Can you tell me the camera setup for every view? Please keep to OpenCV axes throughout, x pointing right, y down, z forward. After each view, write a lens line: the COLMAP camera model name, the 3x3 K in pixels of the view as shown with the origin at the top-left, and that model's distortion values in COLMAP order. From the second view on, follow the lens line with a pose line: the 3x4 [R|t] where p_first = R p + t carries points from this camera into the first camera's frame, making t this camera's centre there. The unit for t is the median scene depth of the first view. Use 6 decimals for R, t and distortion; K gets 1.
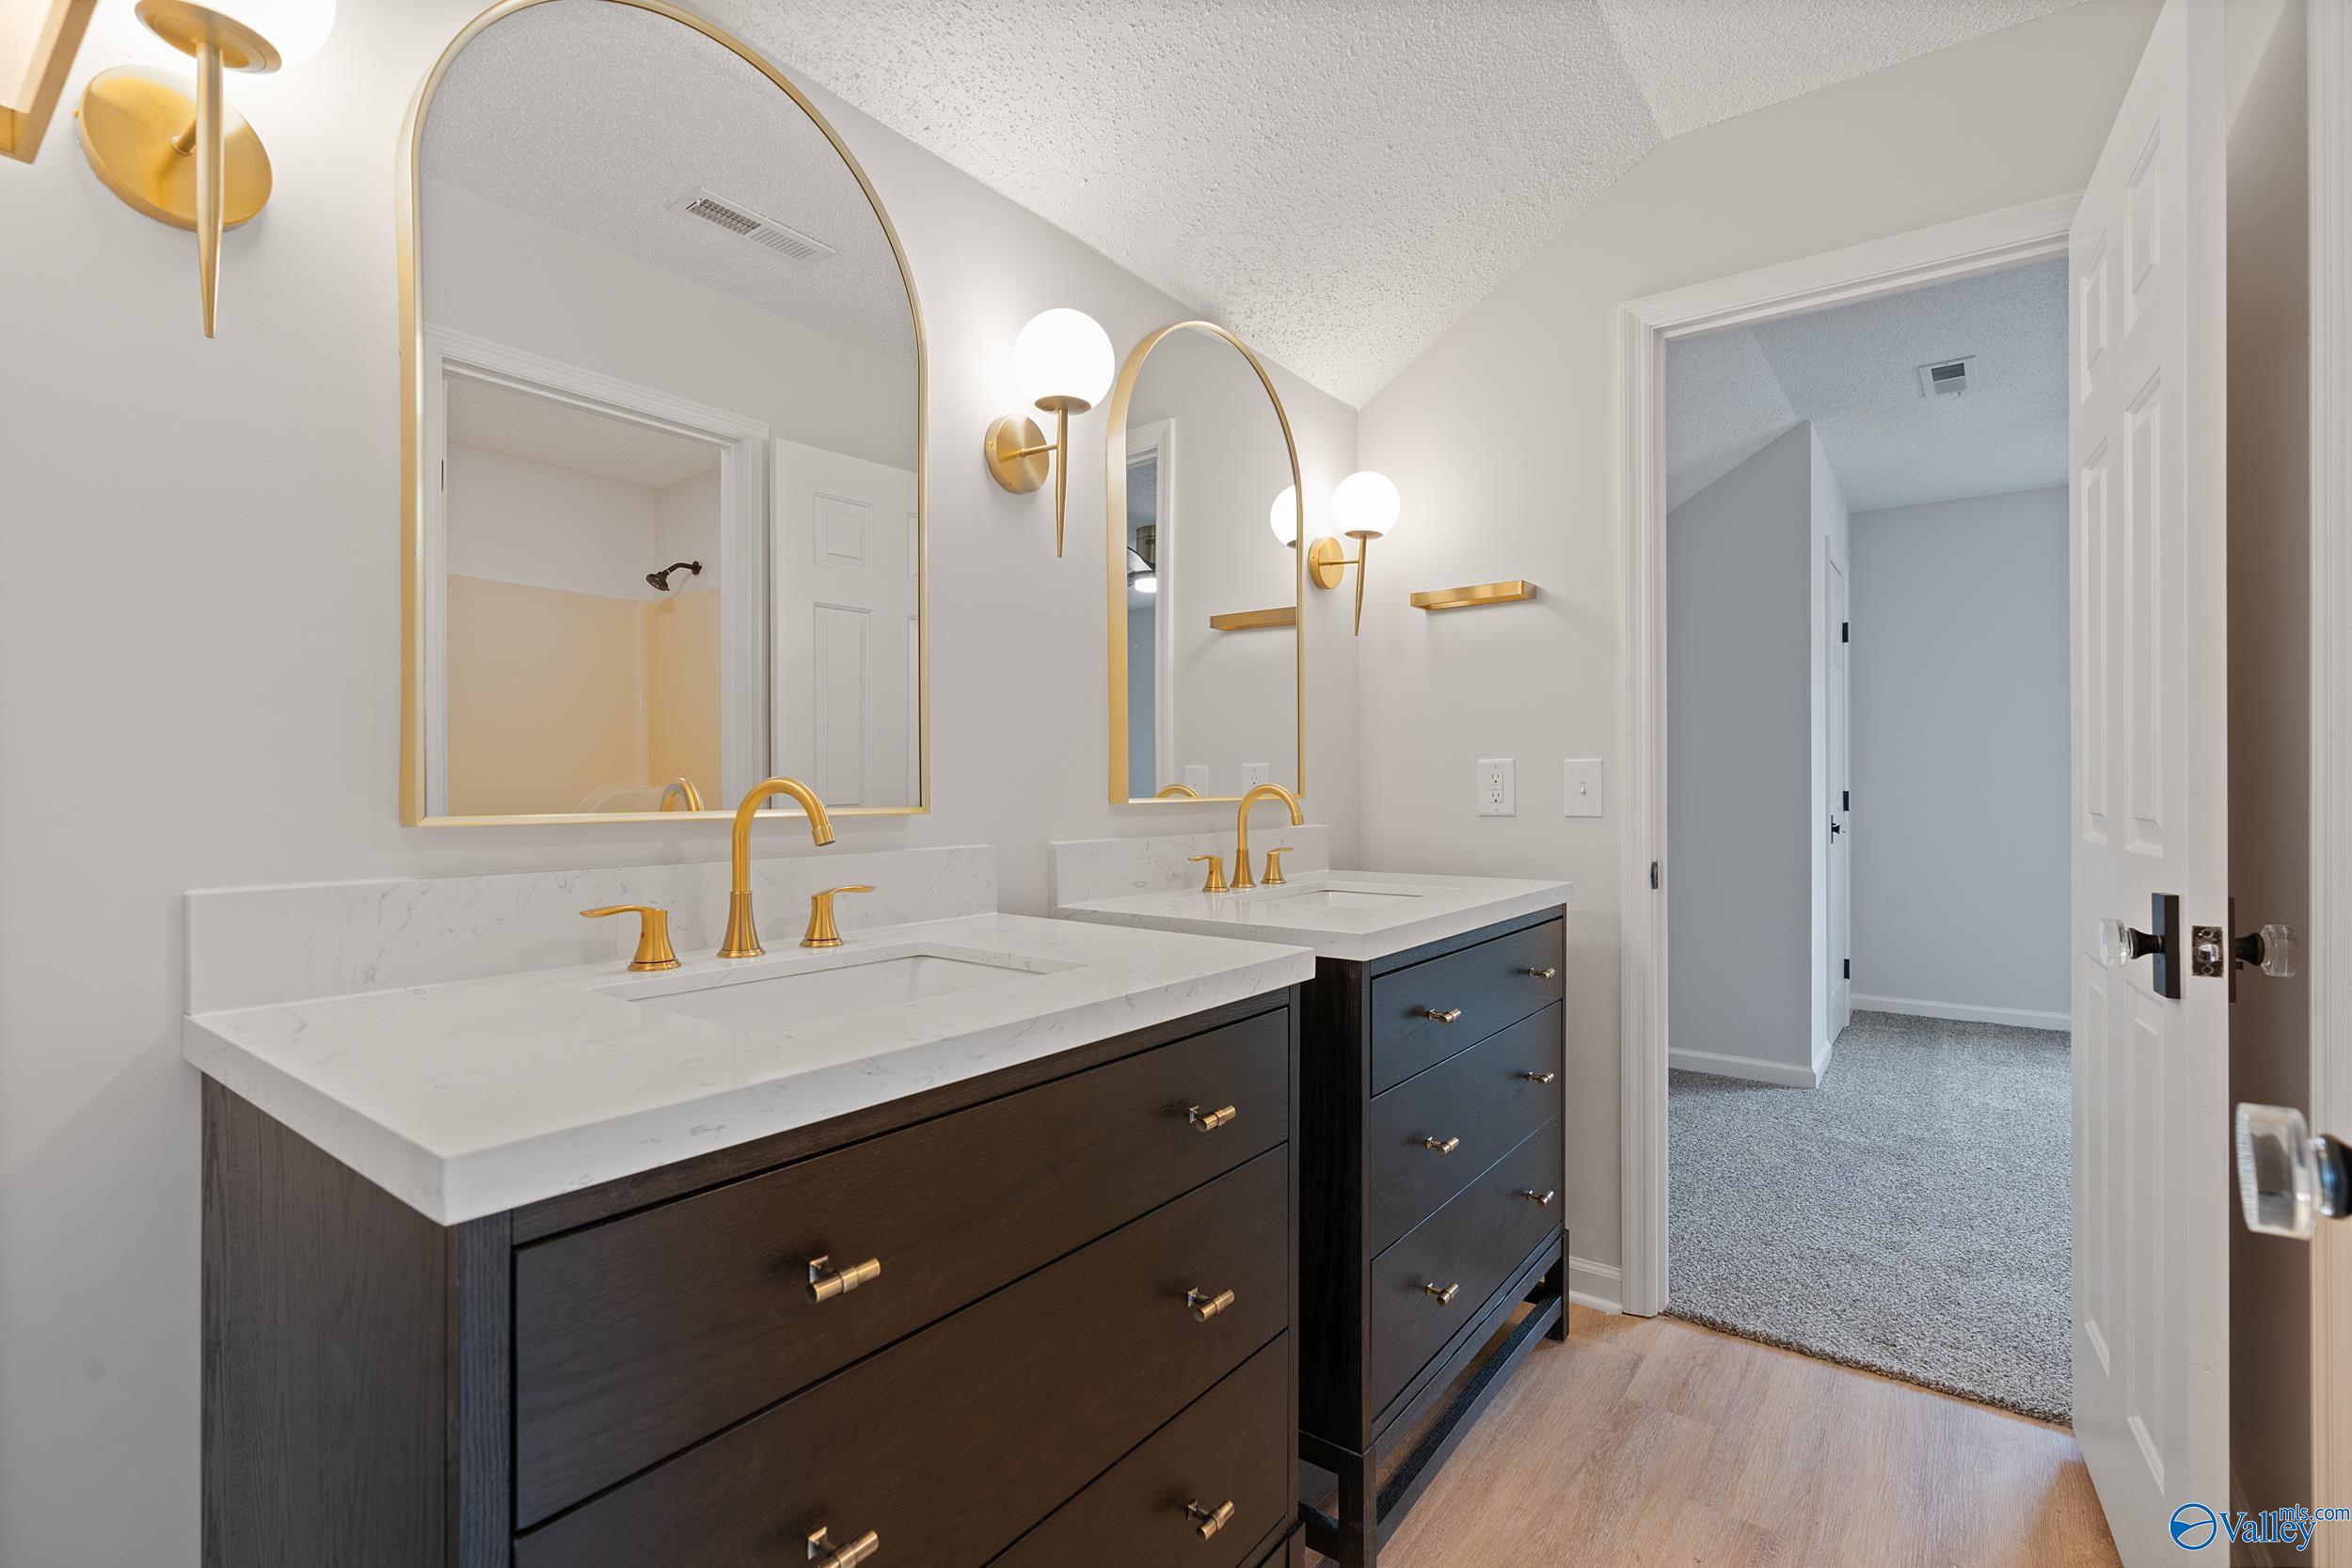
lens RADIAL K [[1055.9, 0, 1178.5], [0, 1055.9, 784.5], [0, 0, 1]] dist [-0.008618, 0.002813]
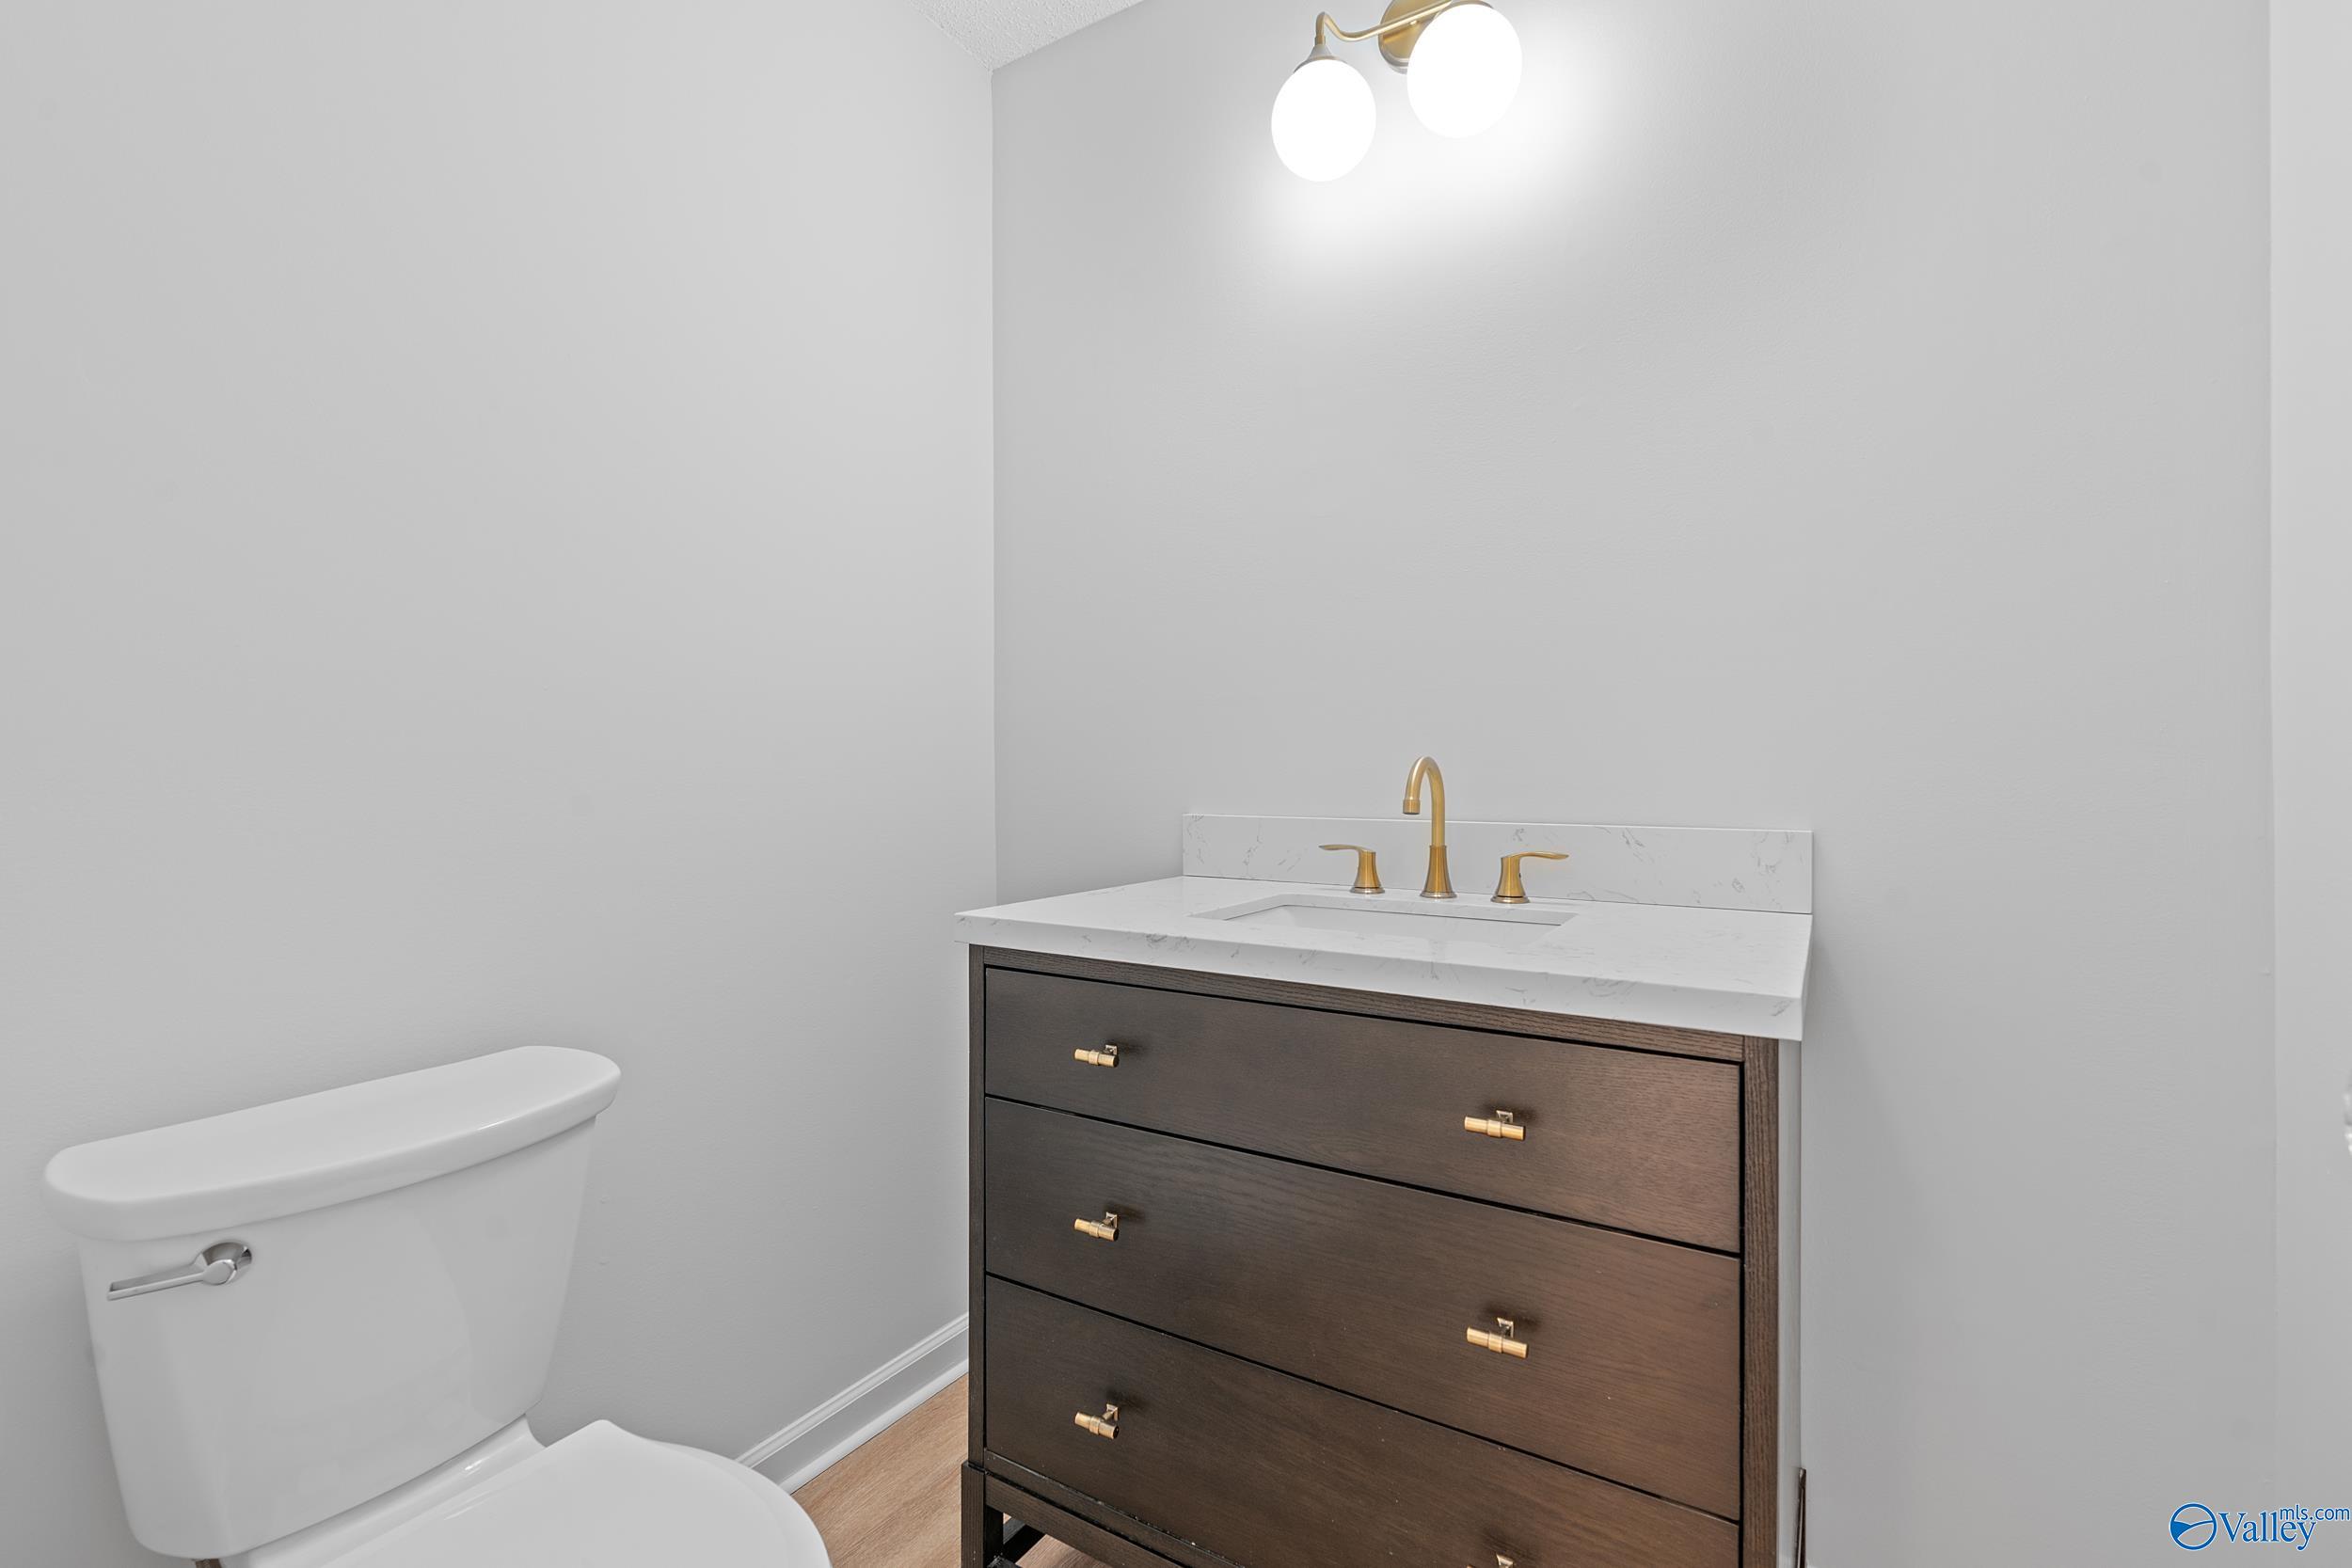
lens RADIAL K [[1055.9, 0, 1175.2], [0, 1055.9, 779.8], [0, 0, 1]] dist [-0.008618, 0.002813]
pose [[0.088024, 0.010078, -0.996067, 0.797125], [0.005704, 0.999927, 0.010621, 0.009632], [0.996102, -0.006616, 0.087960, 0.580612]]
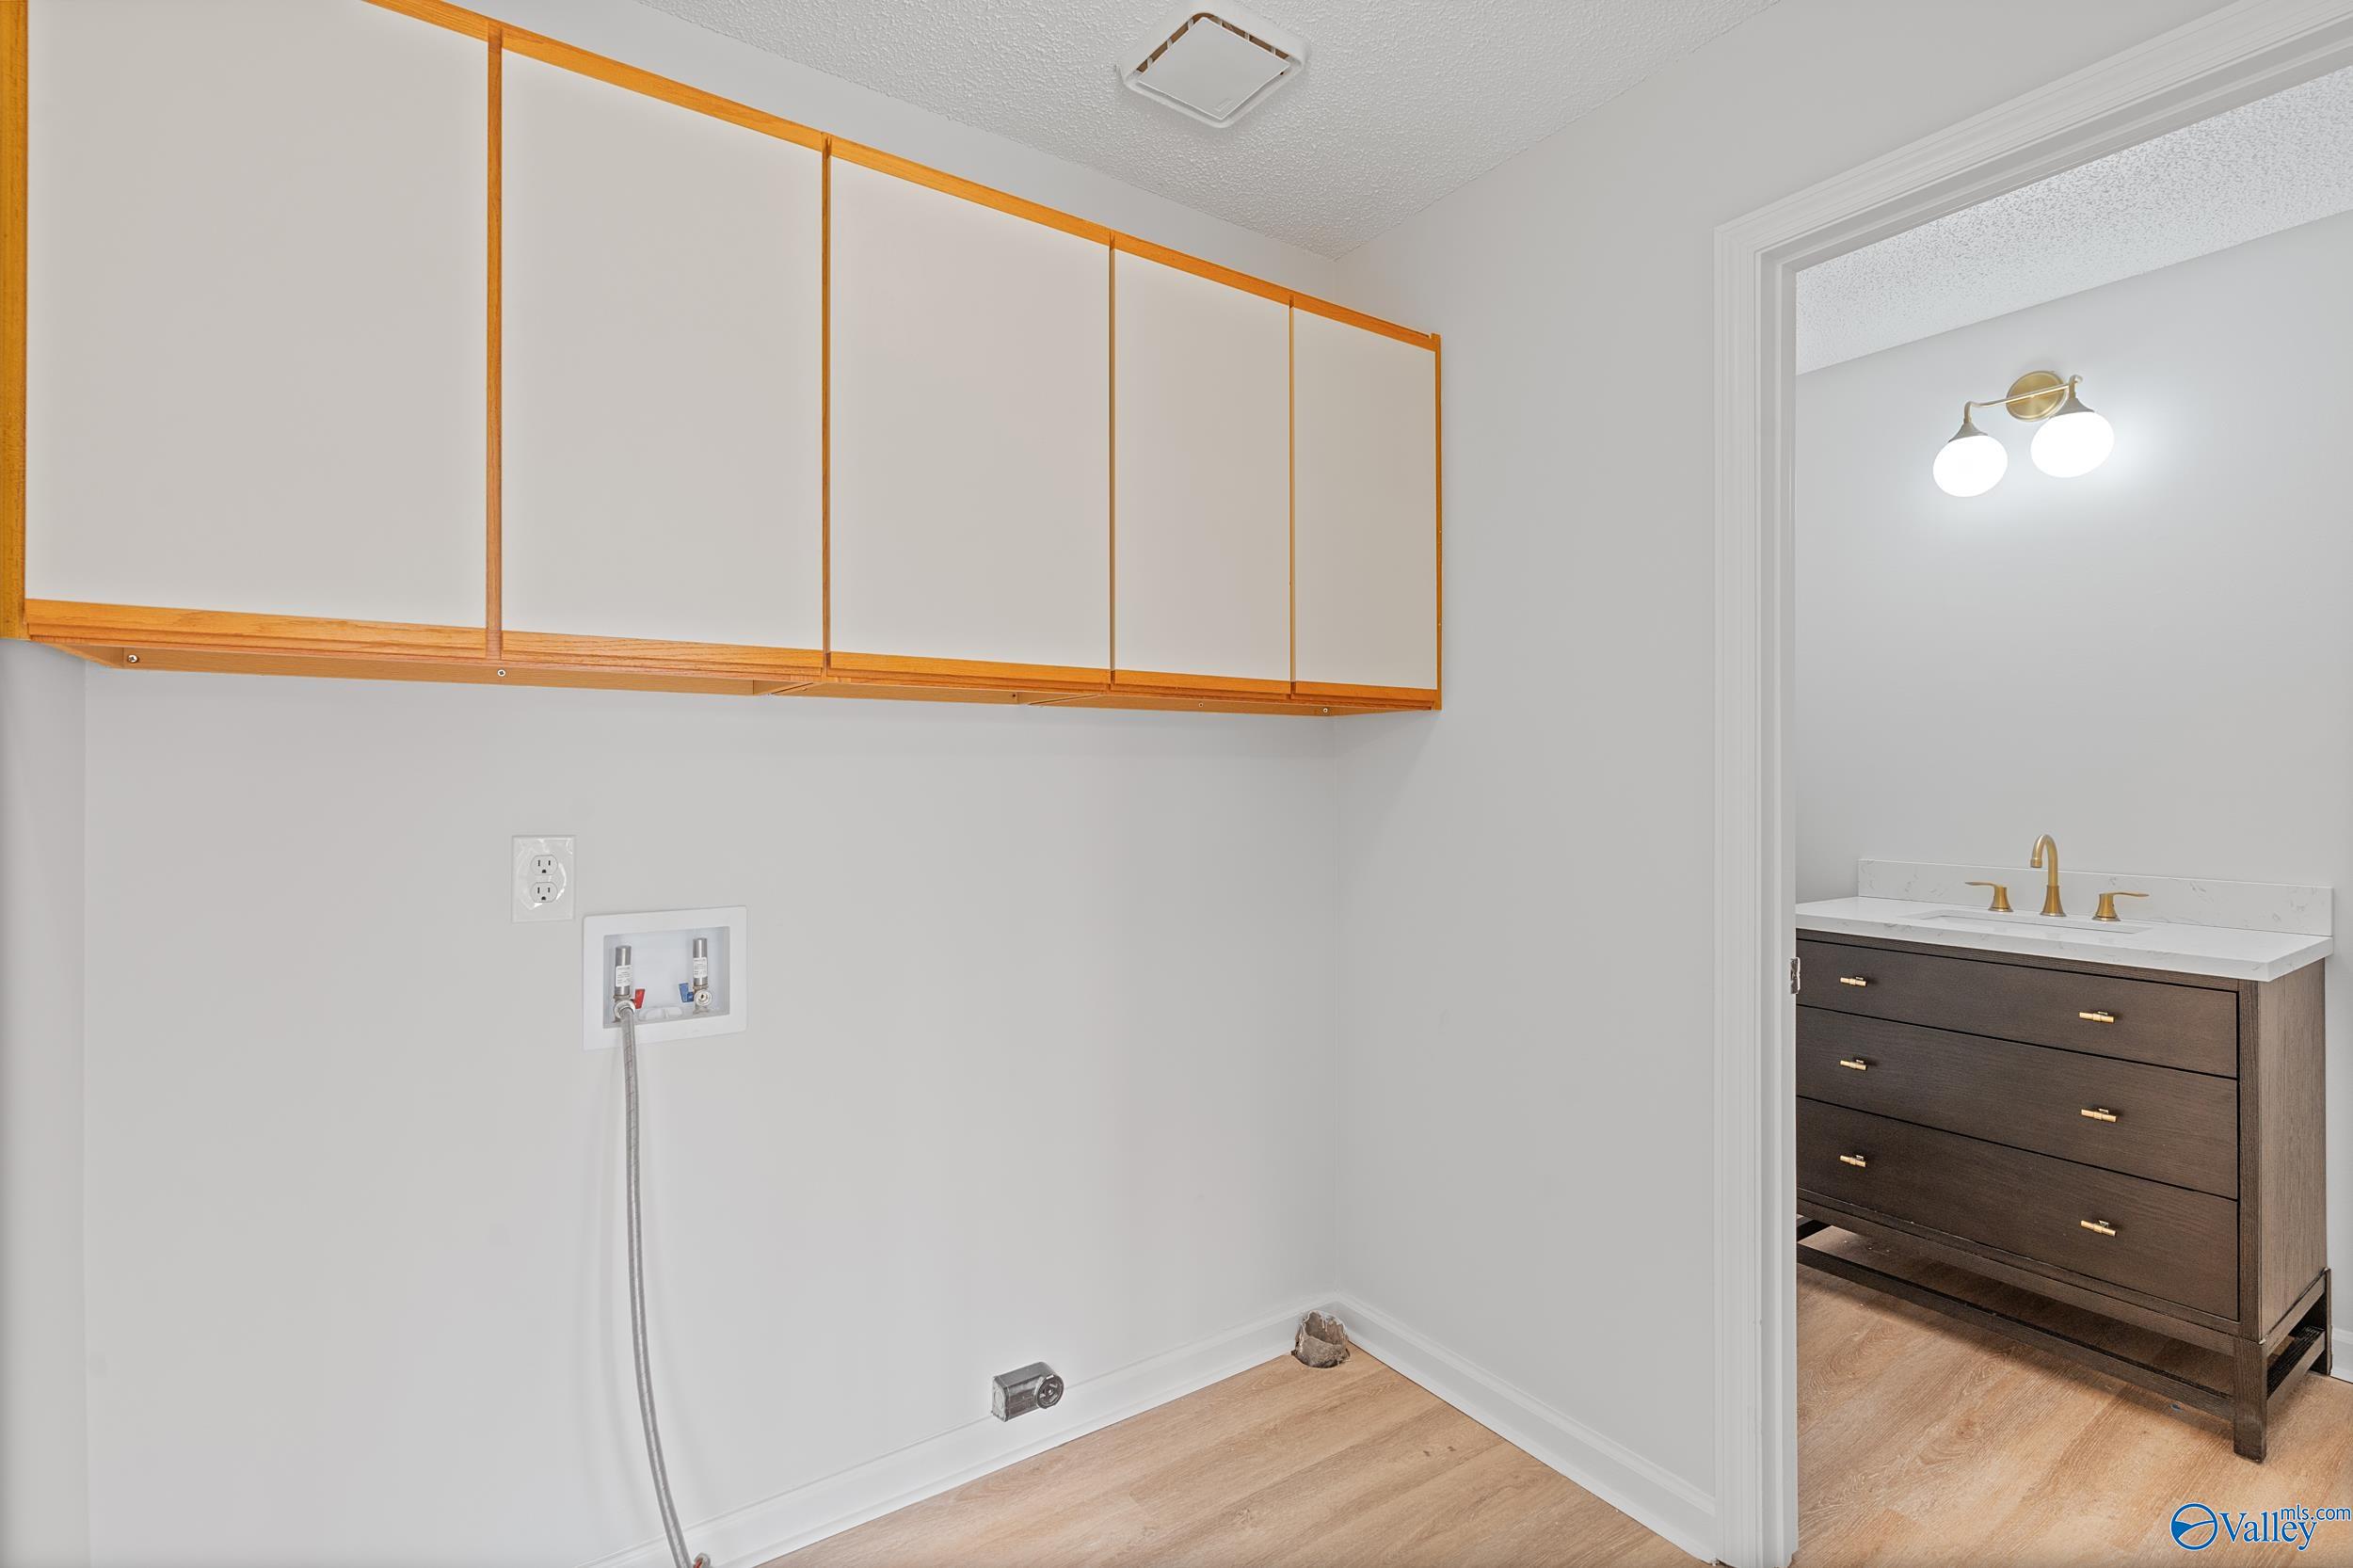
lens RADIAL K [[1056.5, 0, 1185.1], [0, 1056.5, 774.9], [0, 0, 1]] dist [-0.008618, 0.002813]
pose [[-0.318785, -0.005101, -0.947813, 2.155665], [0.001449, 0.999982, -0.005869, -0.110682], [0.947826, -0.003244, -0.318772, 0.016124]]
